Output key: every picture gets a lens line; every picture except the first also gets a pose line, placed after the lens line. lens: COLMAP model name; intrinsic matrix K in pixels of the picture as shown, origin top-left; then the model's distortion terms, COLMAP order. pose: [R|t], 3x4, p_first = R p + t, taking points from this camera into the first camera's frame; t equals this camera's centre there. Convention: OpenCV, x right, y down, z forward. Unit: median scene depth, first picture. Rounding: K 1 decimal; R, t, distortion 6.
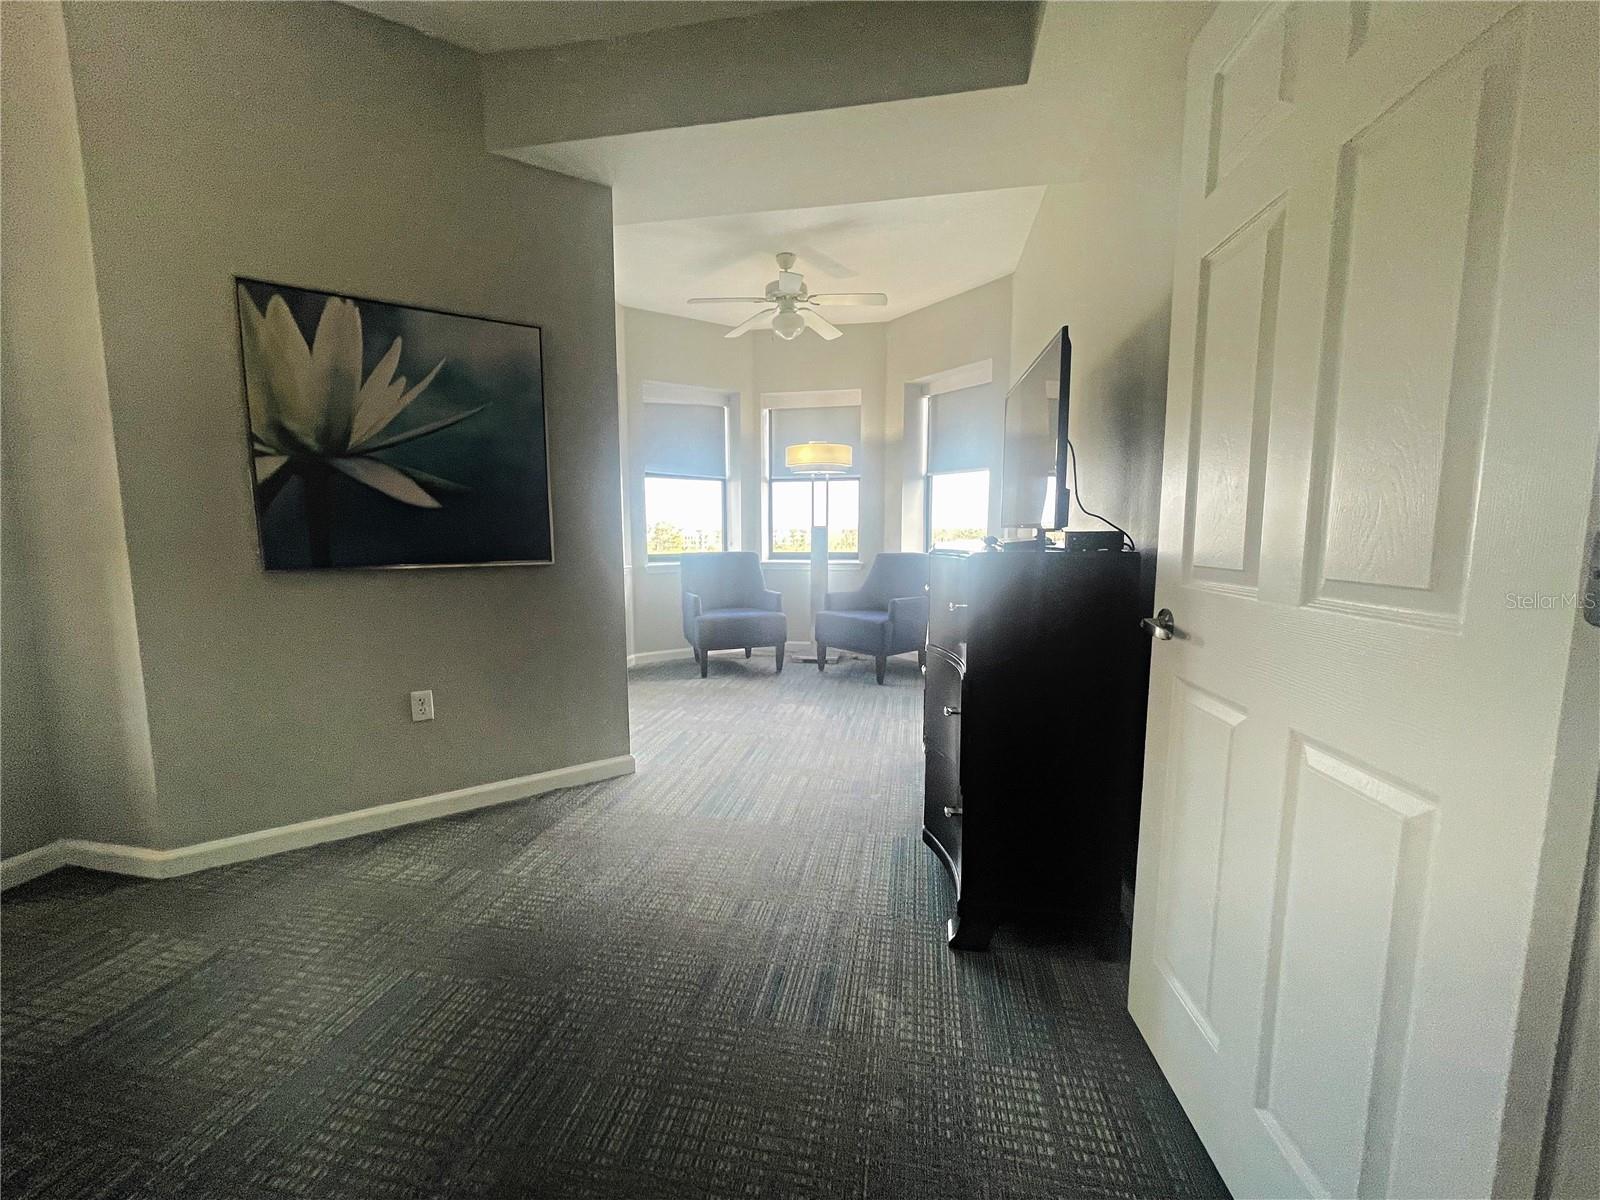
lens RADIAL K [[644.7, 0, 791.2], [0, 644.7, 605.6], [0, 0, 1]] dist [-0.003188, 0.000653]
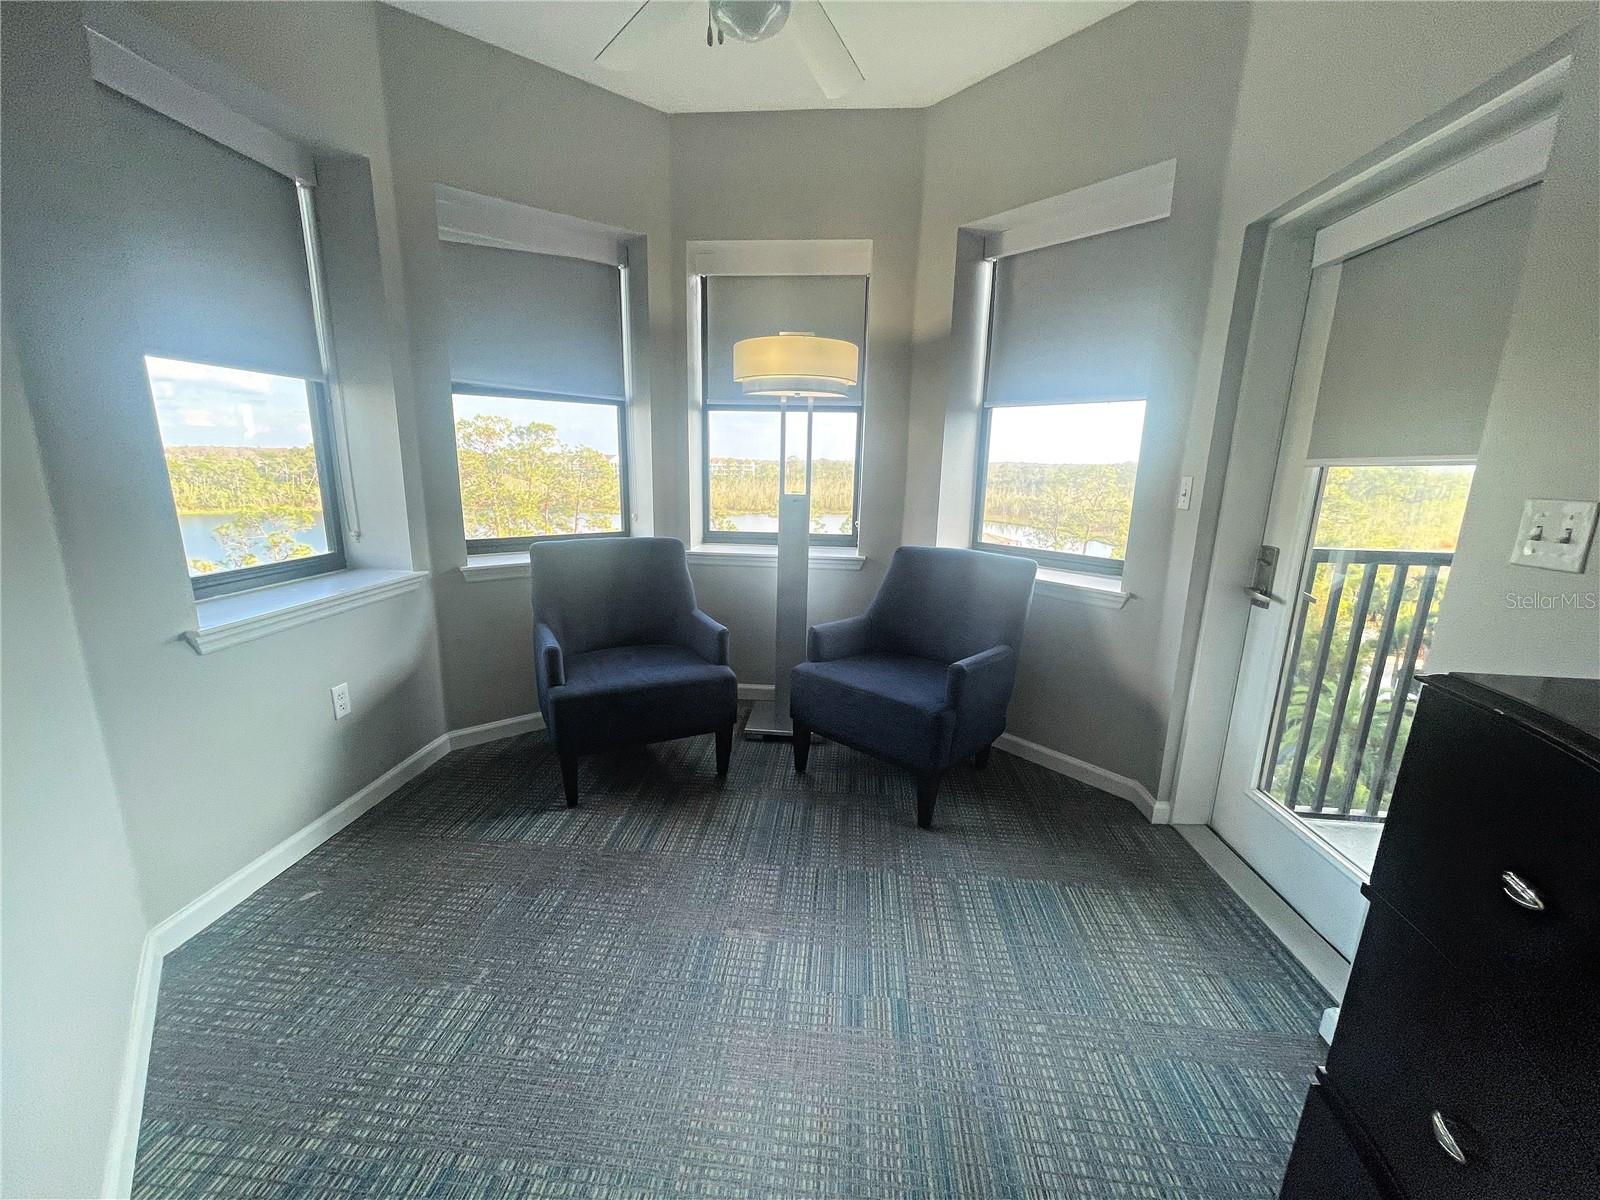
lens RADIAL K [[644.7, 0, 791.2], [0, 644.7, 605.6], [0, 0, 1]] dist [-0.003188, 0.000653]
pose [[0.995023, -0.000263, 0.099650, -0.014074], [-0.010152, 0.994527, 0.103988, -0.084897], [-0.099132, -0.104482, 0.989574, 0.436632]]
